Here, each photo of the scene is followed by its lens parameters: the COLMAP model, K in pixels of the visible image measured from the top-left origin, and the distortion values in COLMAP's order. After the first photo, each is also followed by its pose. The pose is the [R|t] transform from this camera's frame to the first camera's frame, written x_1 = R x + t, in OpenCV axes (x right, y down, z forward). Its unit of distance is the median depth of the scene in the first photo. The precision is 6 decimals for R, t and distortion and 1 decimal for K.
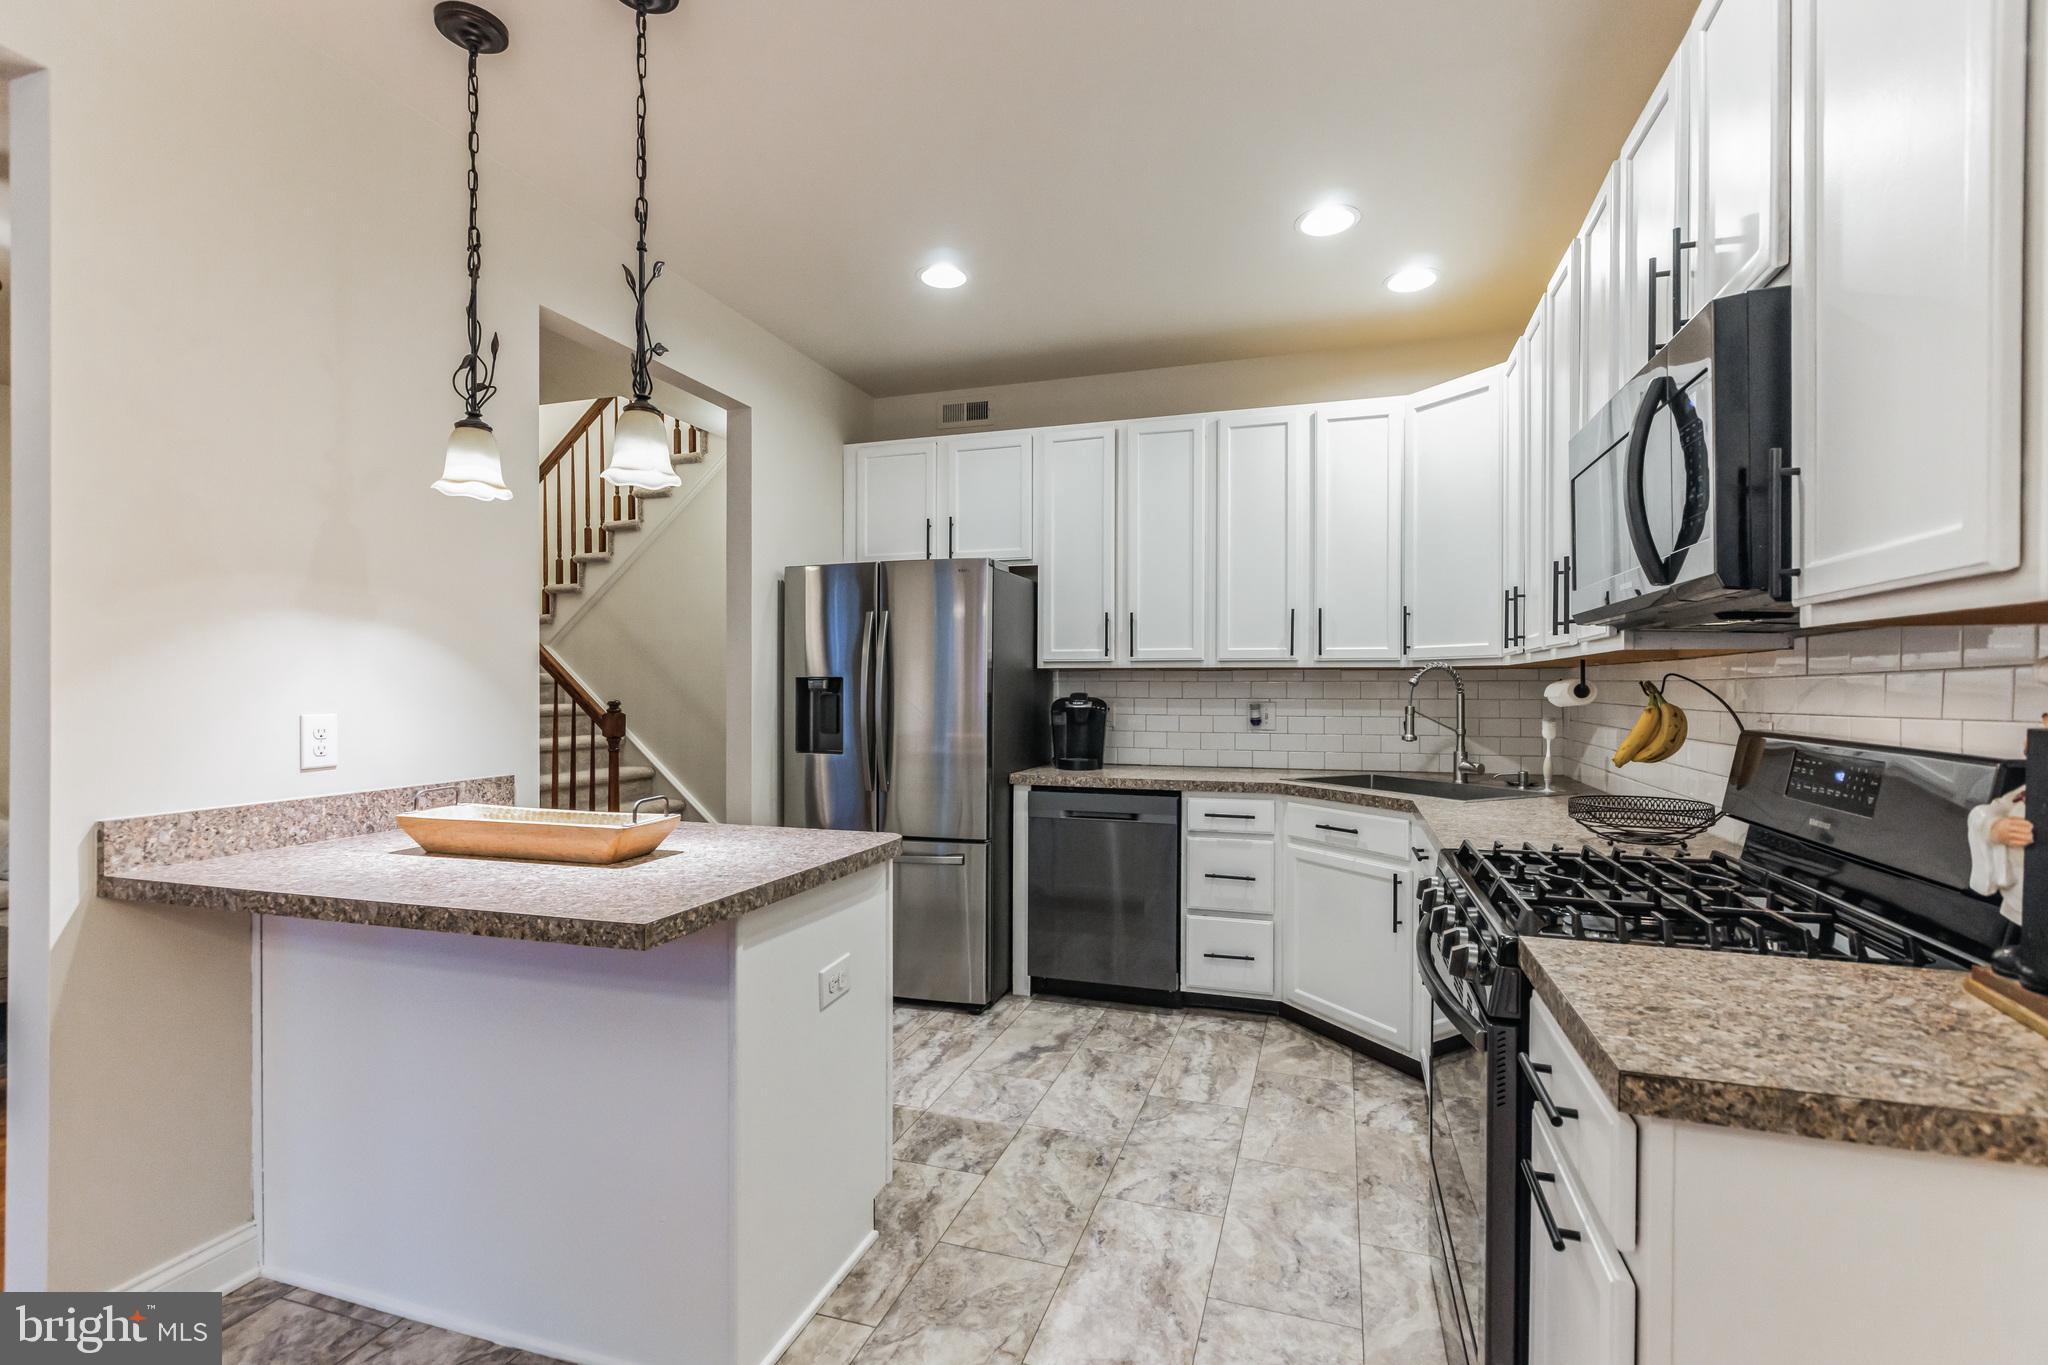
lens RADIAL K [[937.5, 0, 1026.5], [0, 937.5, 687.1], [0, 0, 1]] dist [0.003679, 0.000037]
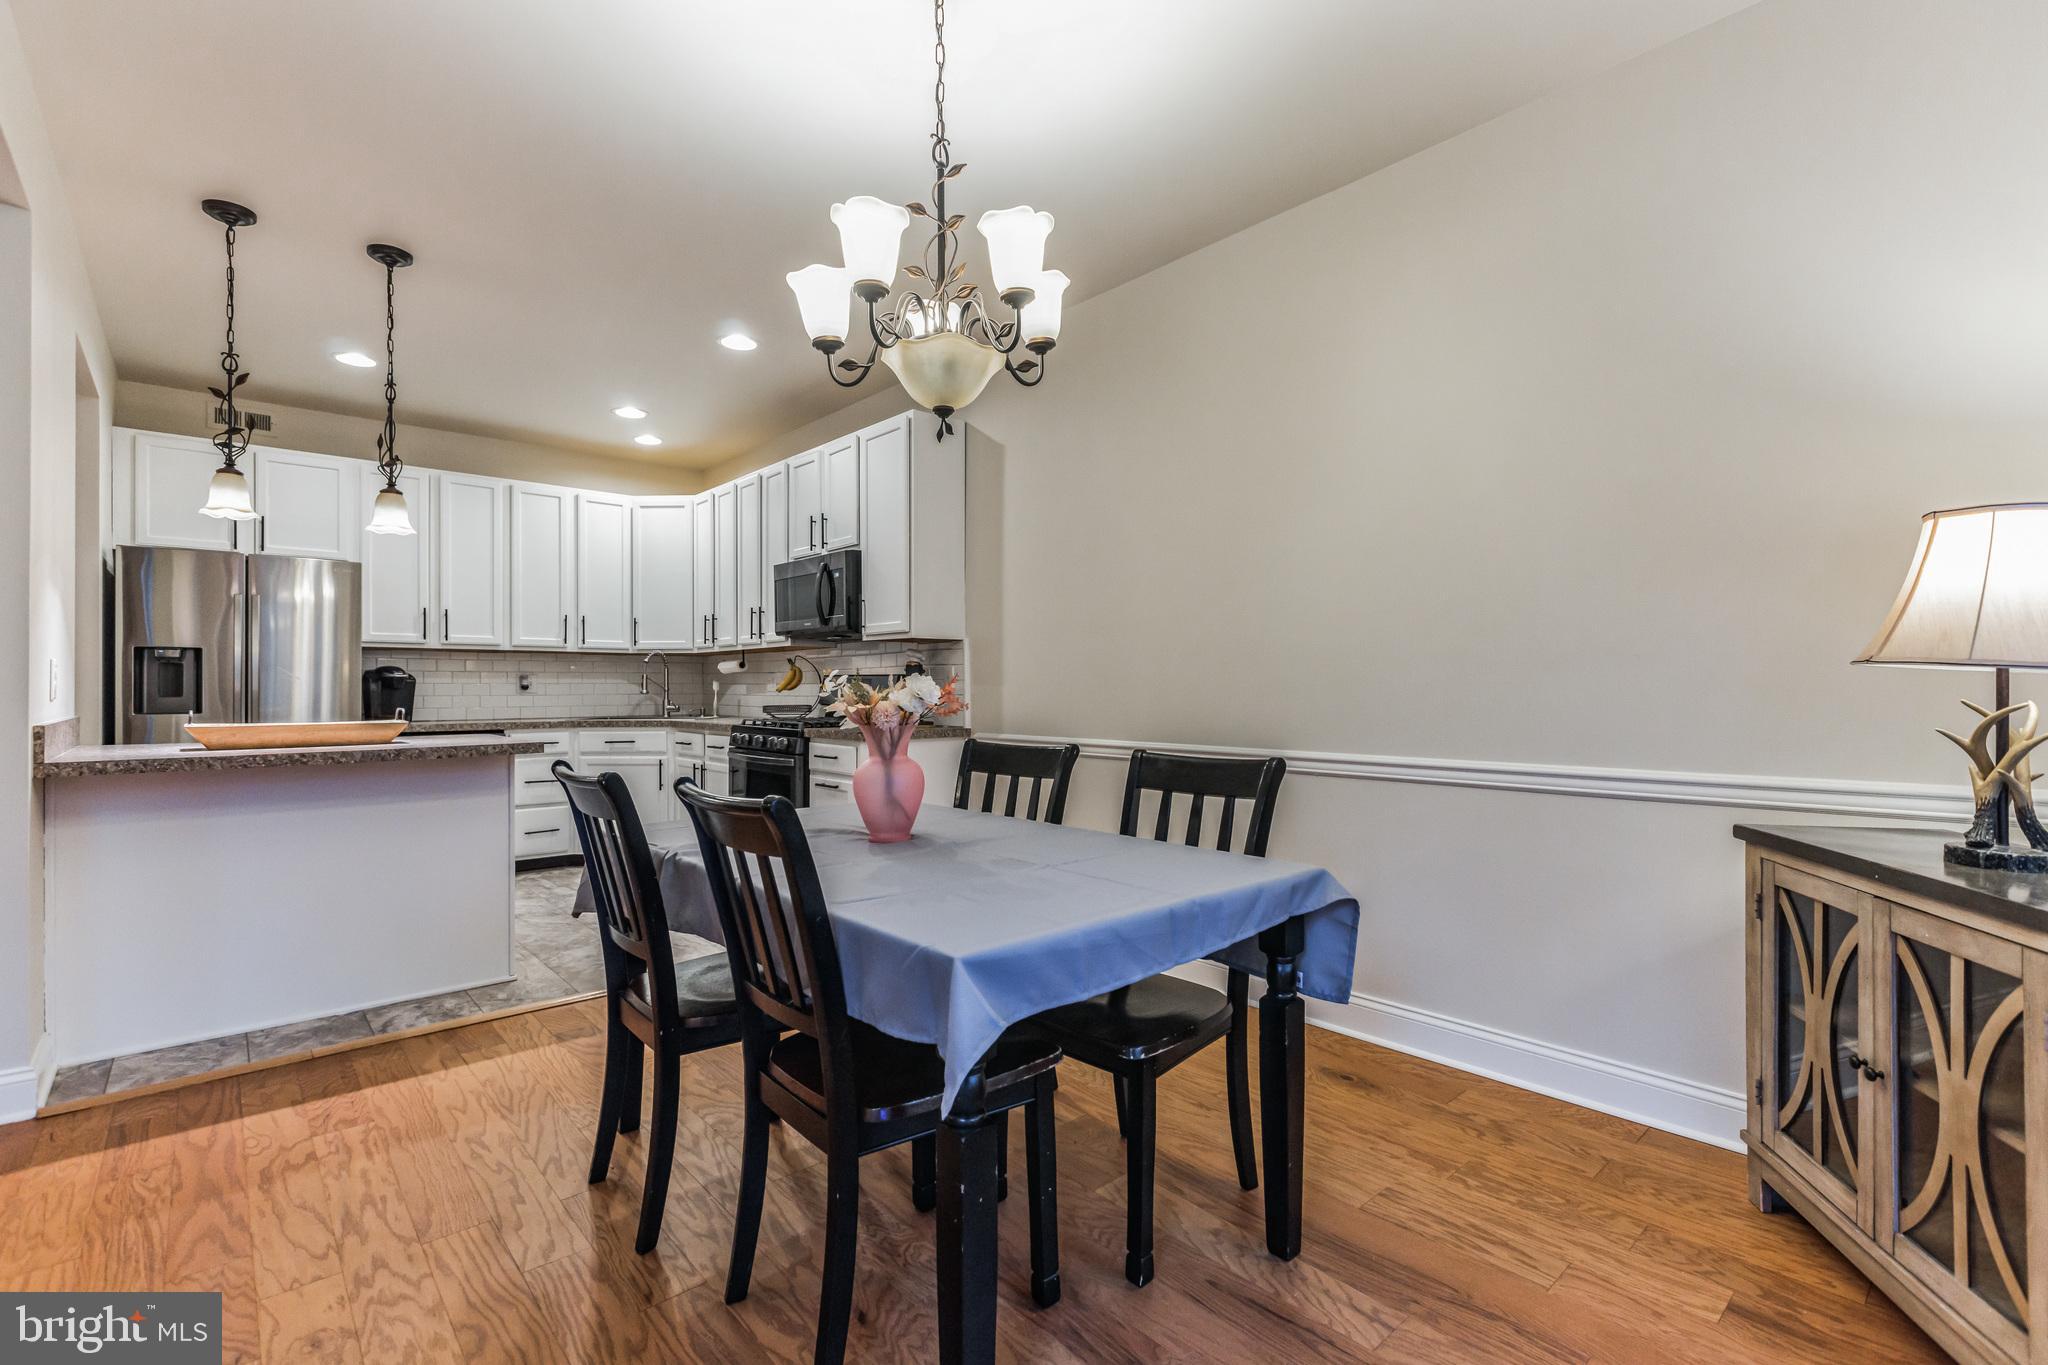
lens RADIAL K [[937.5, 0, 1024.2], [0, 937.5, 684.1], [0, 0, 1]] dist [0.003679, 0.000037]
pose [[0.515001, 0.000301, 0.857189, -1.017684], [0.001252, 0.999999, -0.001104, 0.056061], [-0.857189, 0.001642, 0.515000, -0.734067]]
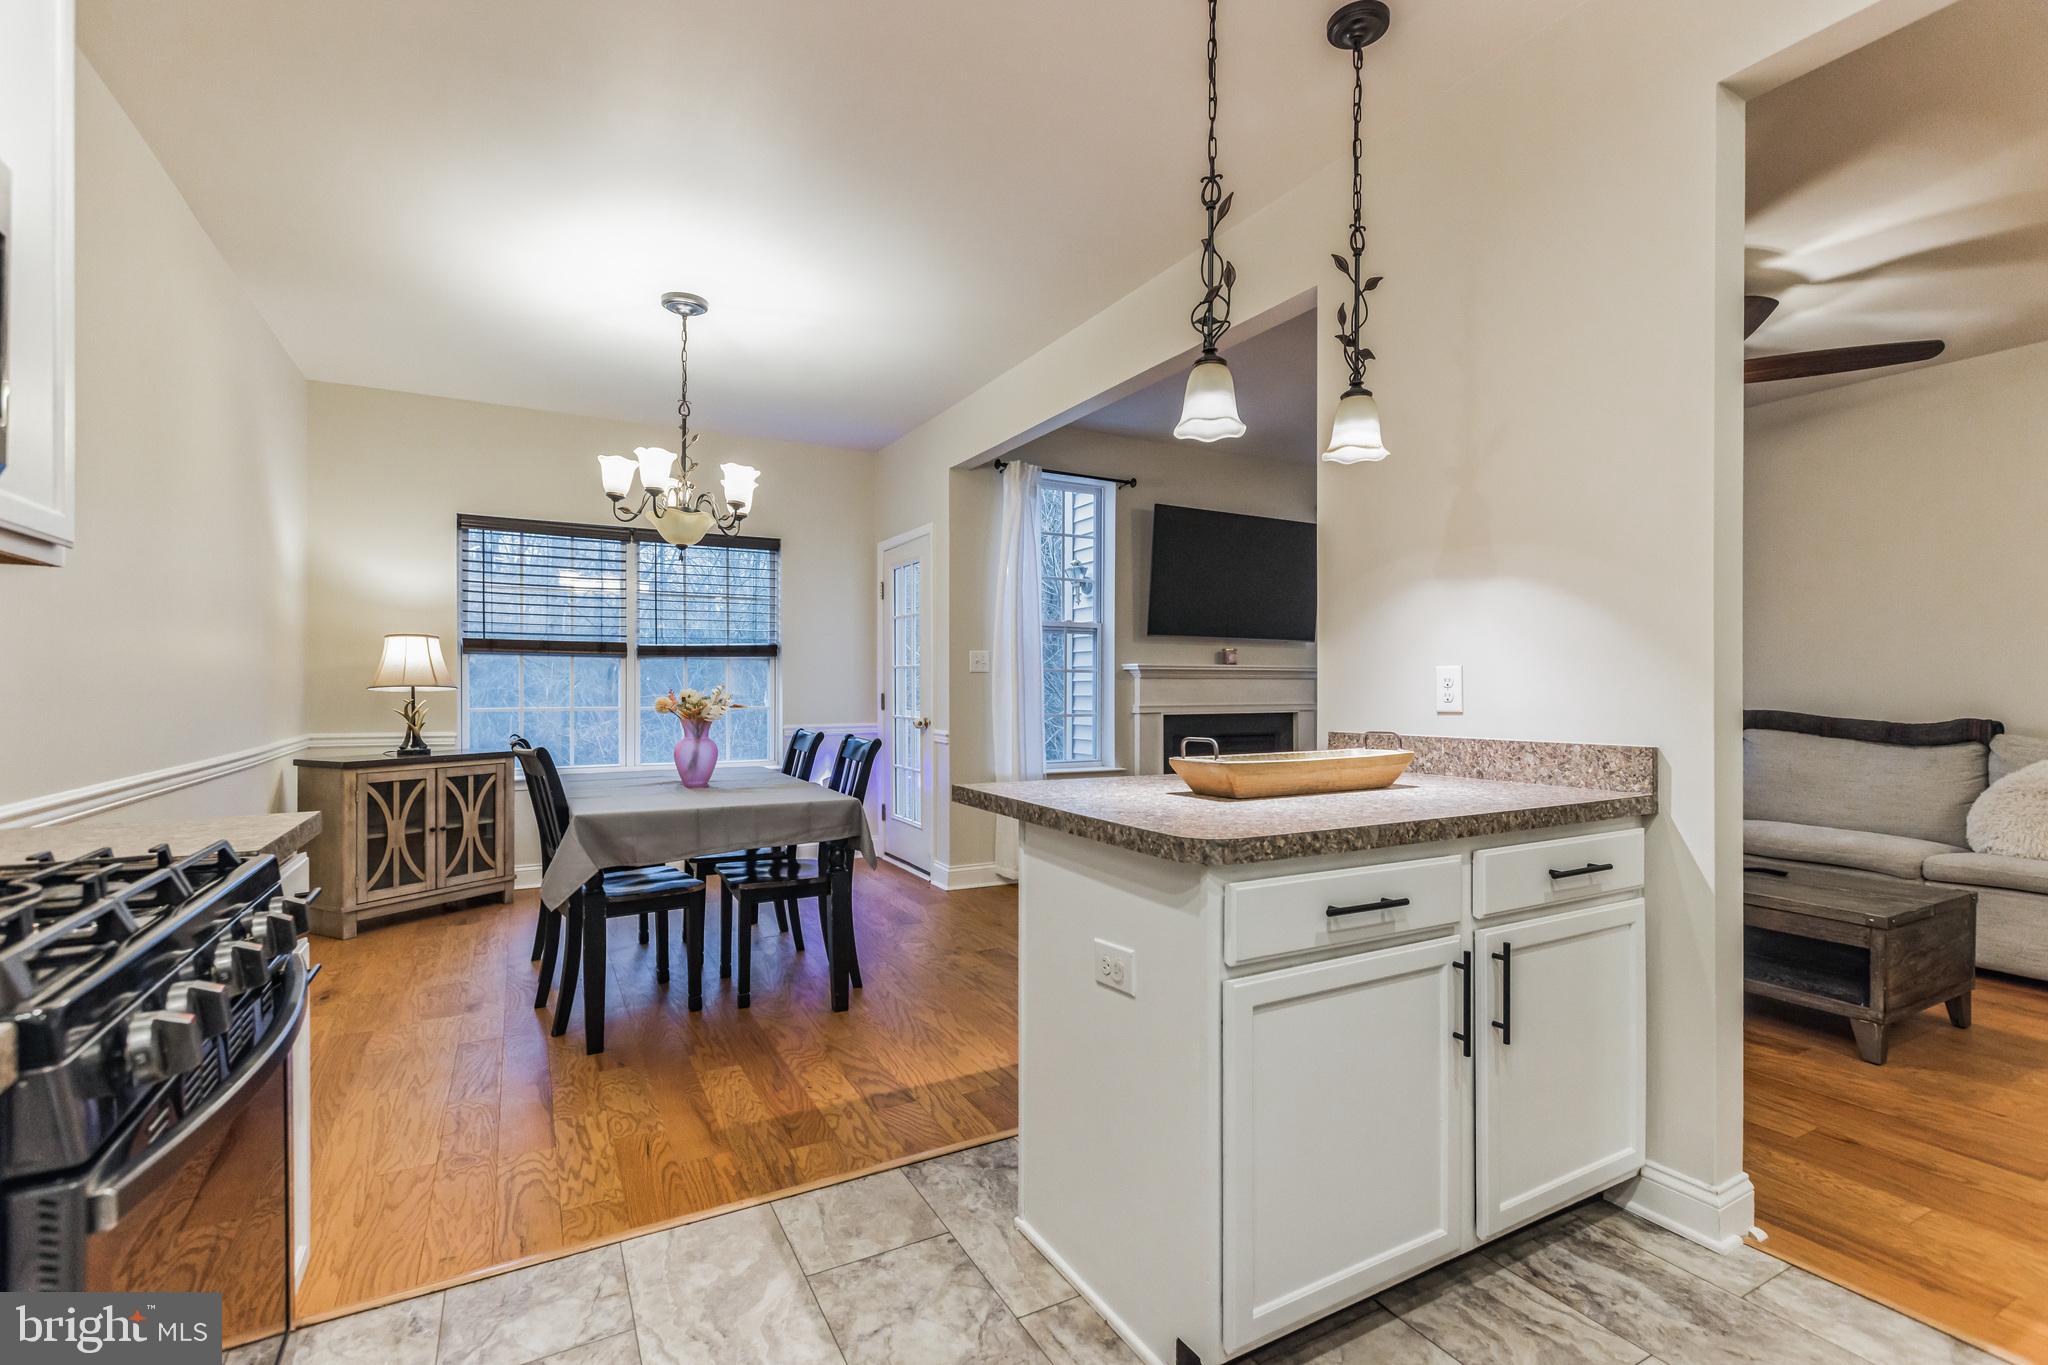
lens RADIAL K [[937.5, 0, 1041.3], [0, 937.5, 691.6], [0, 0, 1]] dist [0.003679, 0.000037]
pose [[-0.671142, 0.004925, -0.741312, 0.363969], [-0.004475, 0.999933, 0.010694, 0.043008], [0.741315, 0.010495, -0.671075, 1.181183]]
